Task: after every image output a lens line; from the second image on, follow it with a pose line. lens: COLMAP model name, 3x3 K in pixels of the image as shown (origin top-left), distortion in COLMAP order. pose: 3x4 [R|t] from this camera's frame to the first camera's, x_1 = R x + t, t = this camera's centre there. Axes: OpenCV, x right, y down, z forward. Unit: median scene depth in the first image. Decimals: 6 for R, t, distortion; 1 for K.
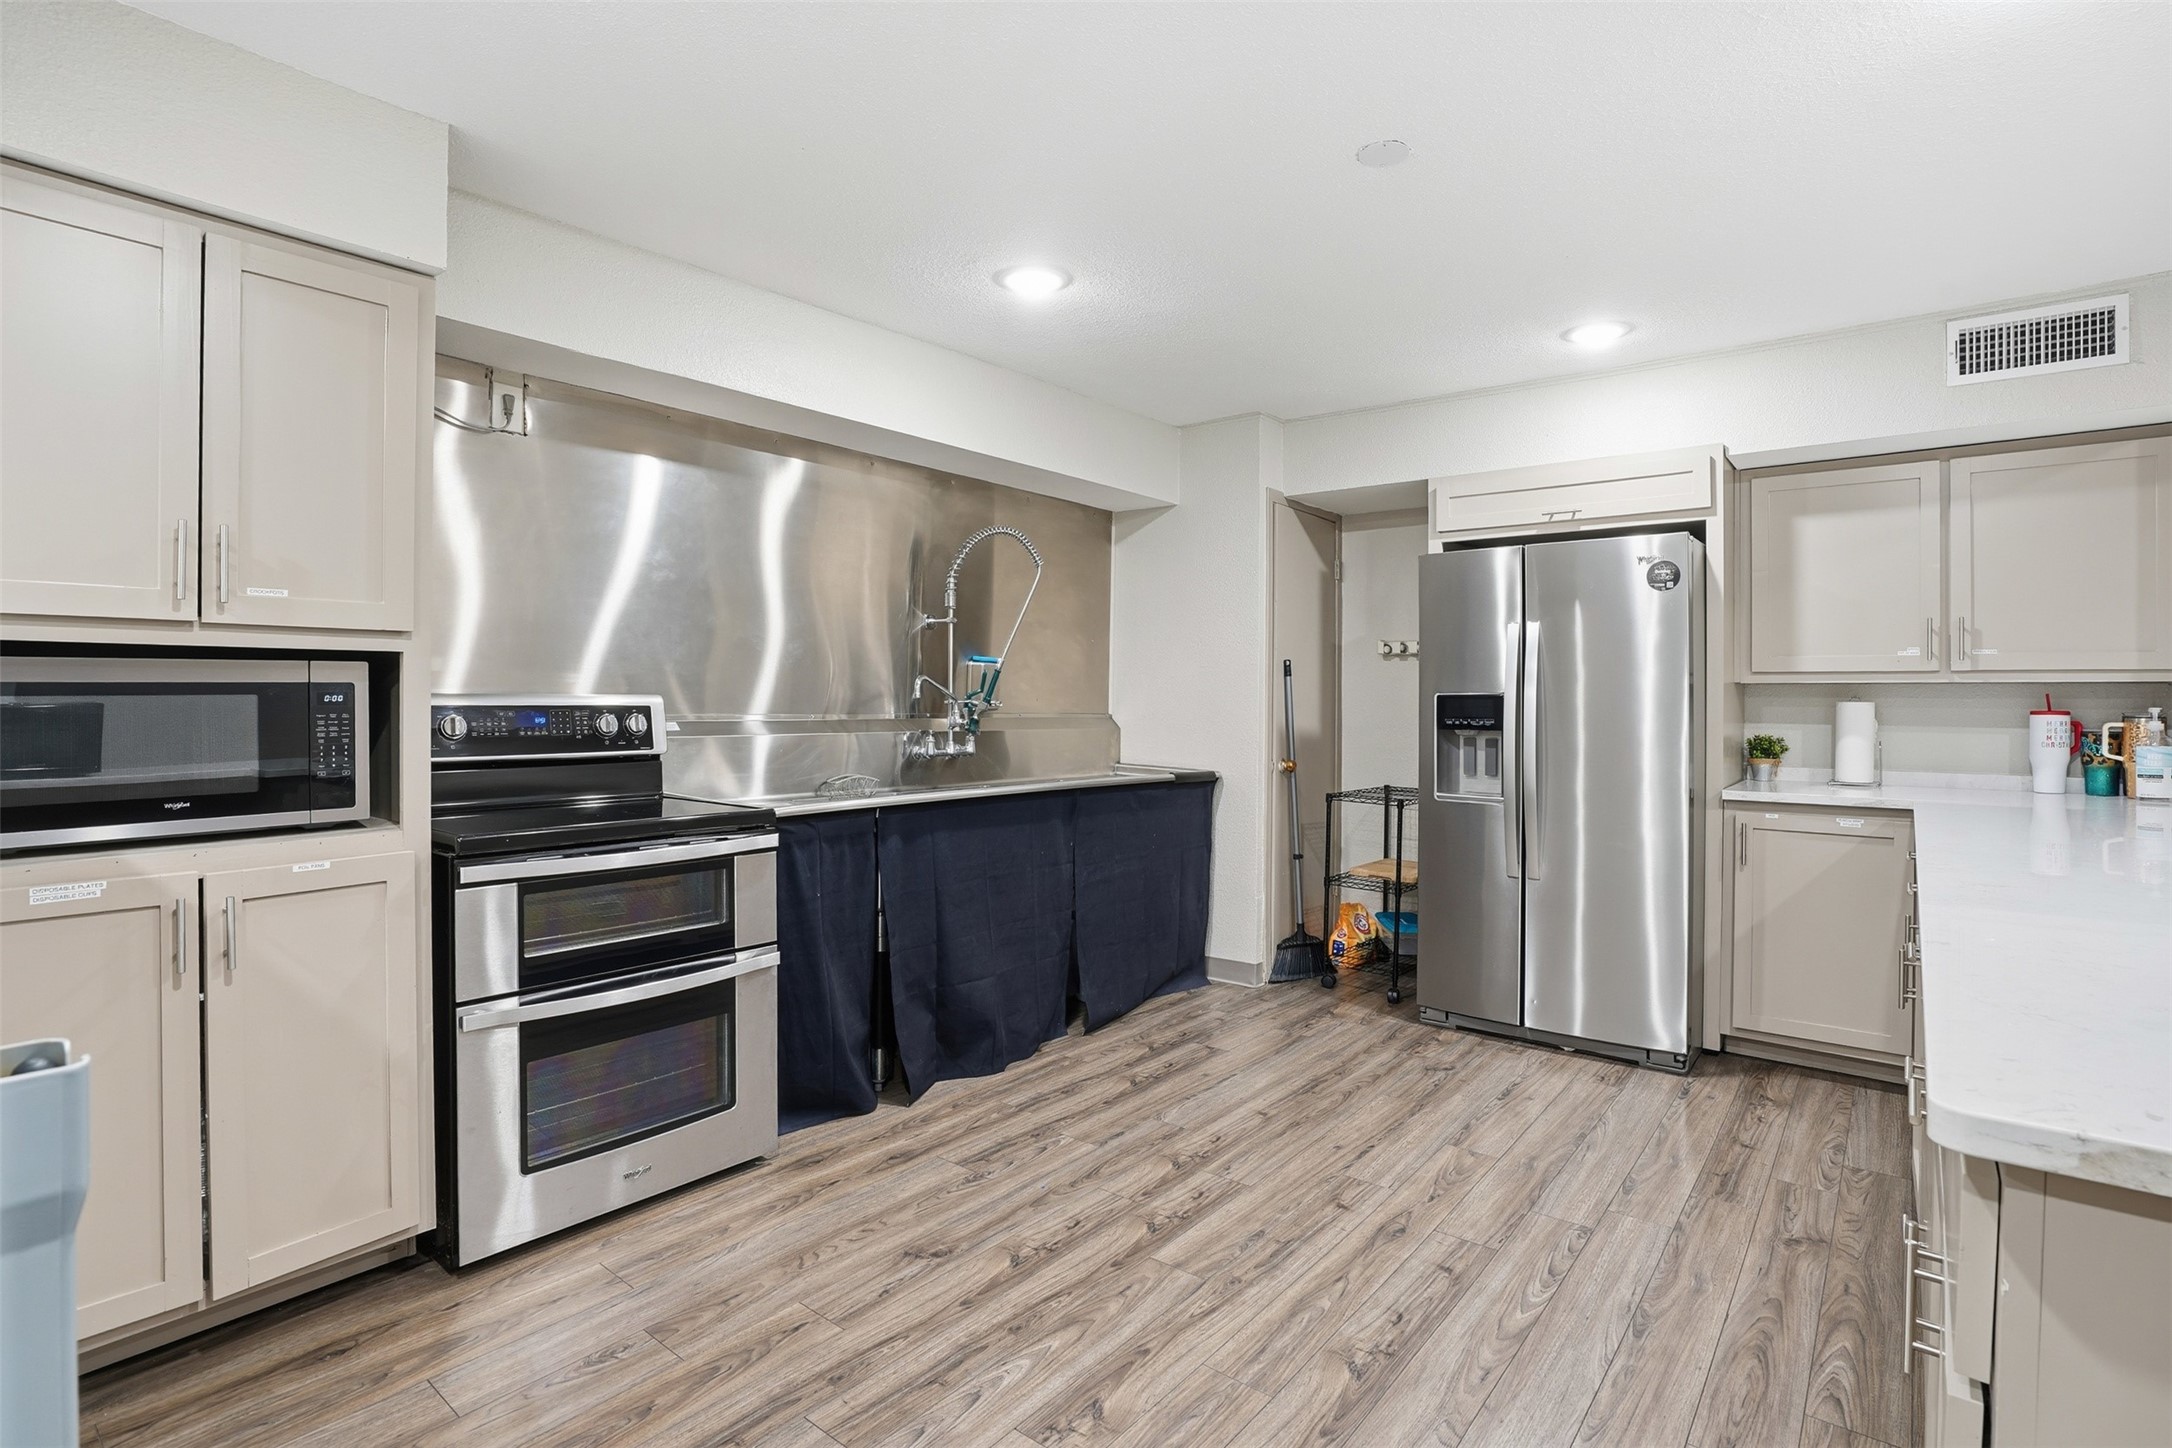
lens RADIAL K [[1051.6, 0, 1086.0], [0, 1051.6, 724.0], [0, 0, 1]] dist [-0.042163, 0.012290]
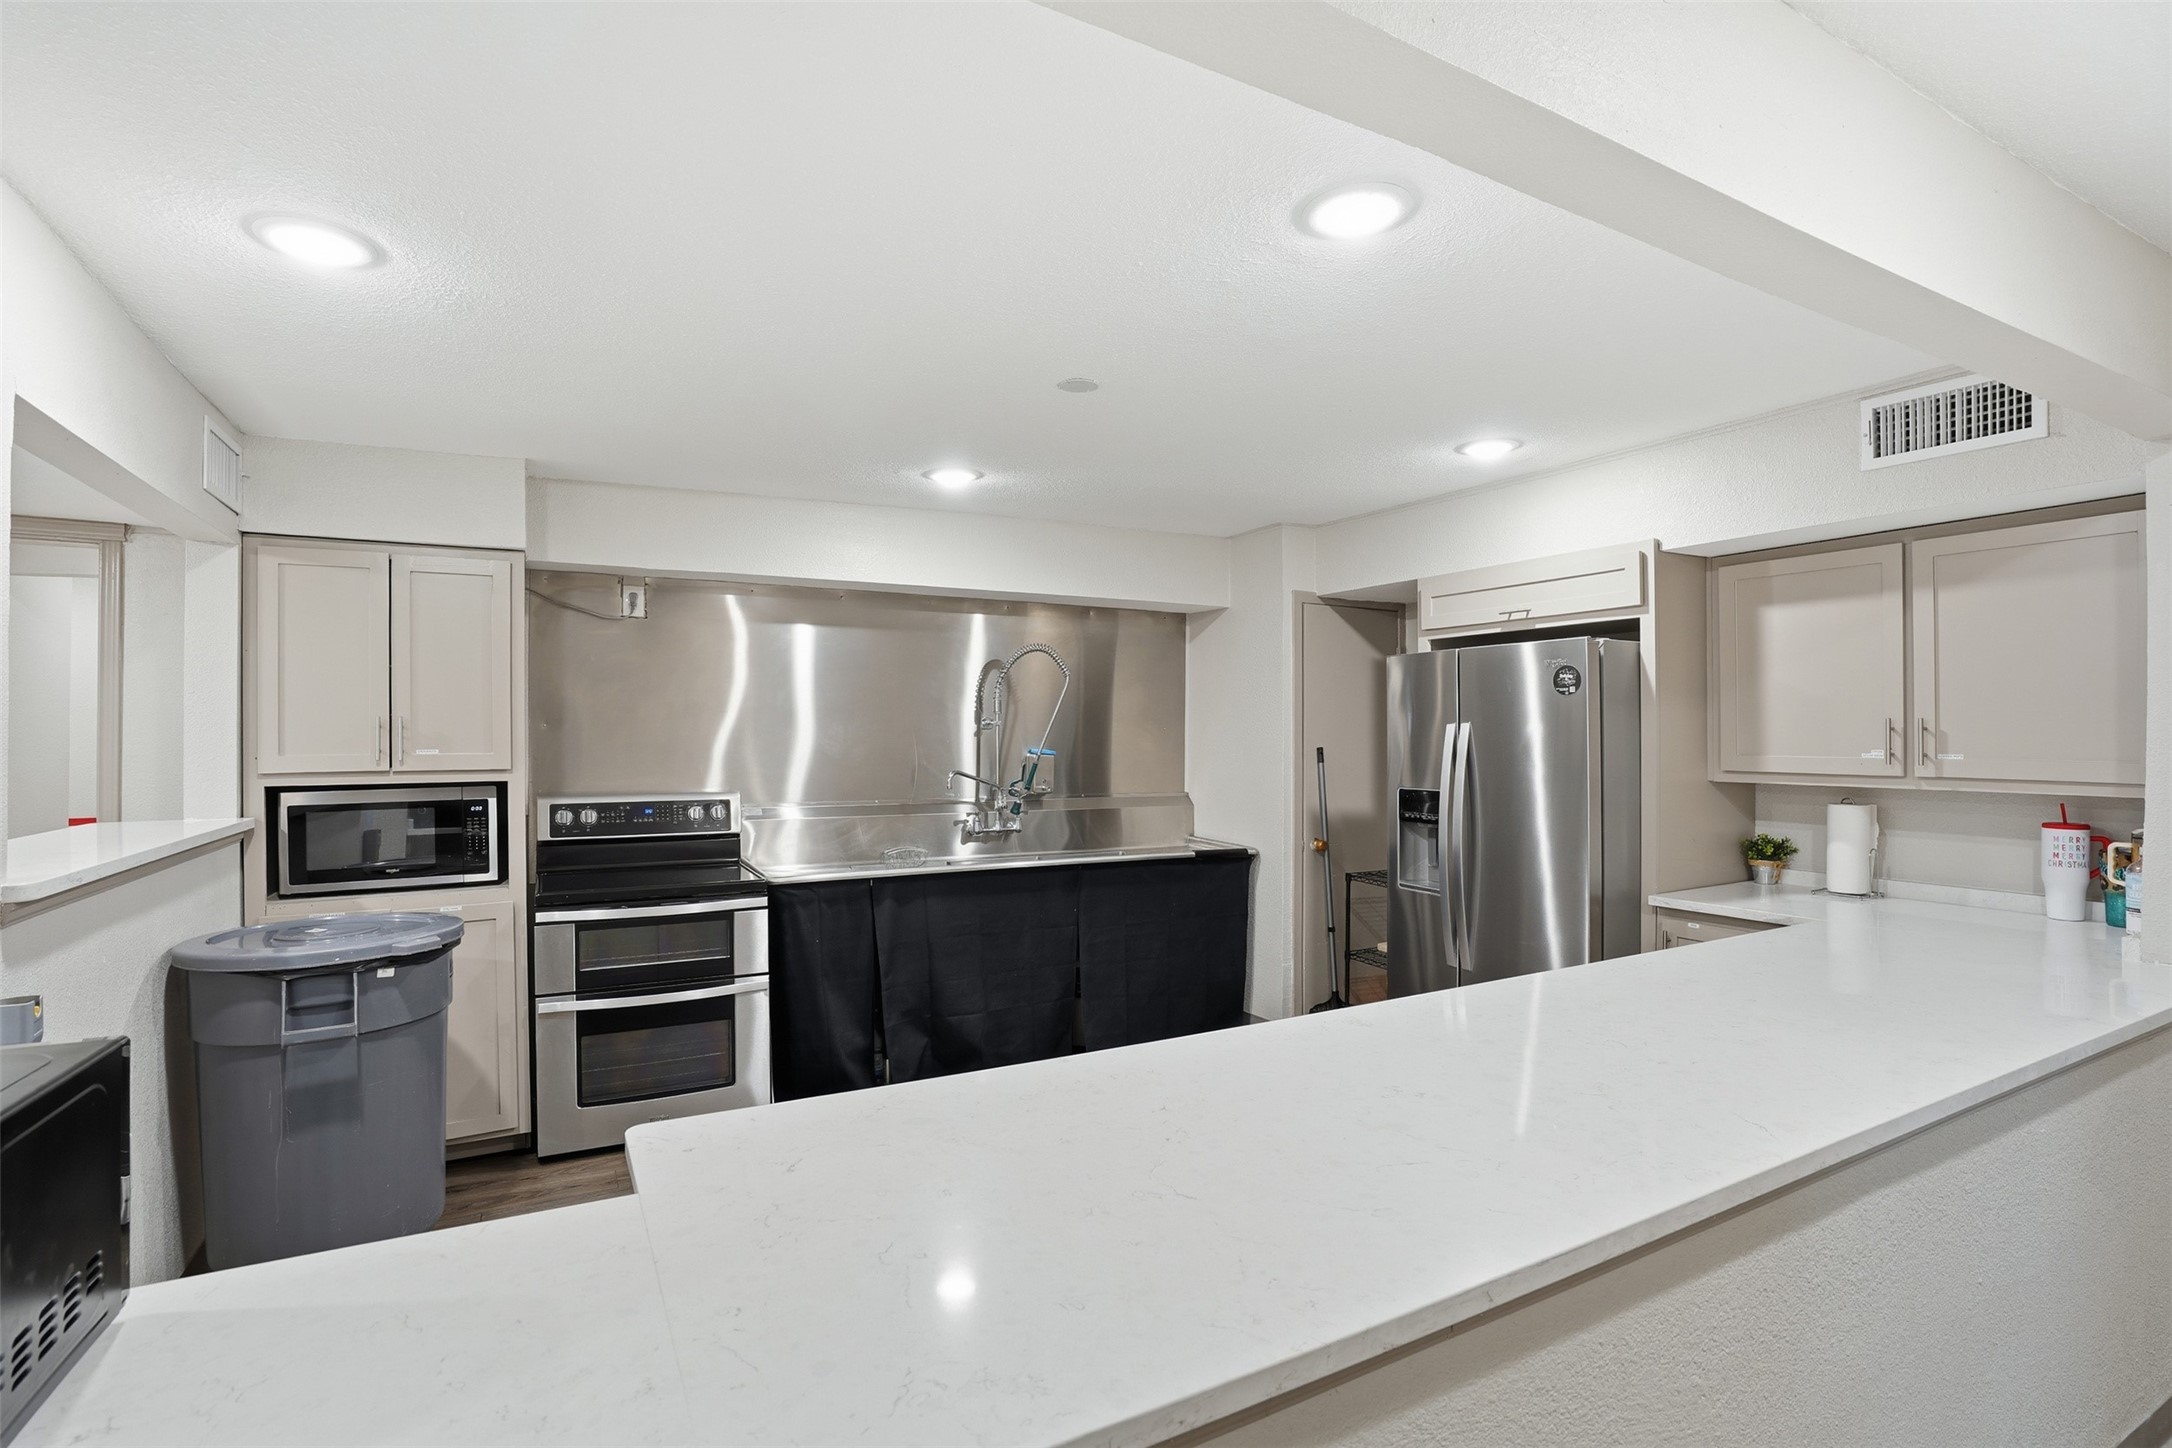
lens RADIAL K [[1028.6, 0, 1087.7], [0, 1028.6, 762.5], [0, 0, 1]] dist [-0.035145, 0.000174]
pose [[0.922450, 0.003148, -0.386104, 0.520648], [-0.001598, 0.999989, 0.004336, -0.068112], [0.386114, -0.003383, 0.922445, -0.091157]]
